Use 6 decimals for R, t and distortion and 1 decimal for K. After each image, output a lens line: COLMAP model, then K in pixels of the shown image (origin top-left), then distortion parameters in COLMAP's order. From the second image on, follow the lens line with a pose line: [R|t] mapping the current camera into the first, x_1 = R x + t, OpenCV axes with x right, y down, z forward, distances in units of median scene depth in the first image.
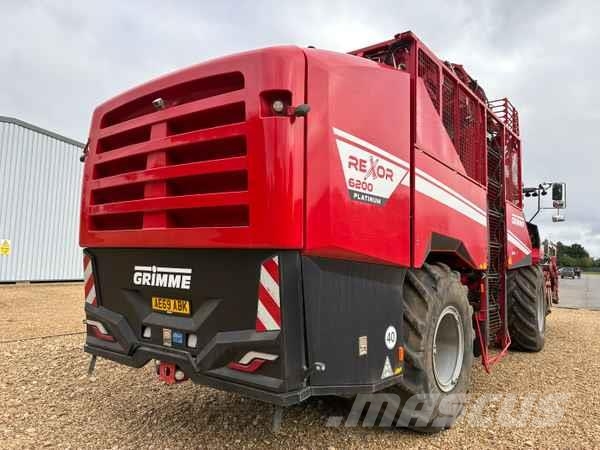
lens RADIAL K [[453.9, 0, 300.6], [0, 453.9, 216.9], [0, 0, 1]] dist [0.062847, -0.088724]
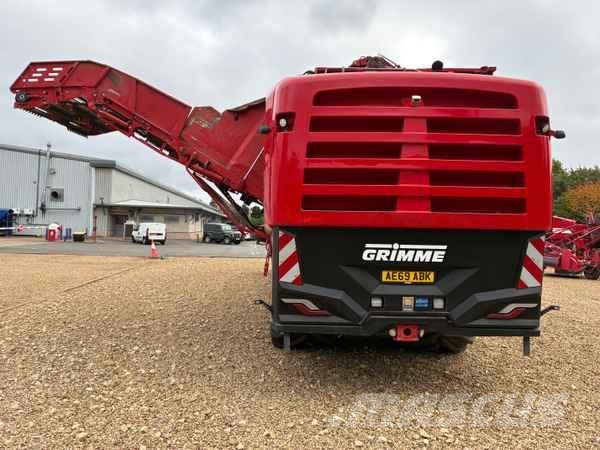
lens RADIAL K [[453.9, 0, 300.6], [0, 453.9, 216.9], [0, 0, 1]] dist [0.062847, -0.088724]
pose [[0.793341, 0.006644, 0.608742, -1.229317], [-0.052917, 0.996908, 0.058084, -0.012564], [-0.606474, -0.078293, 0.791239, 0.257767]]
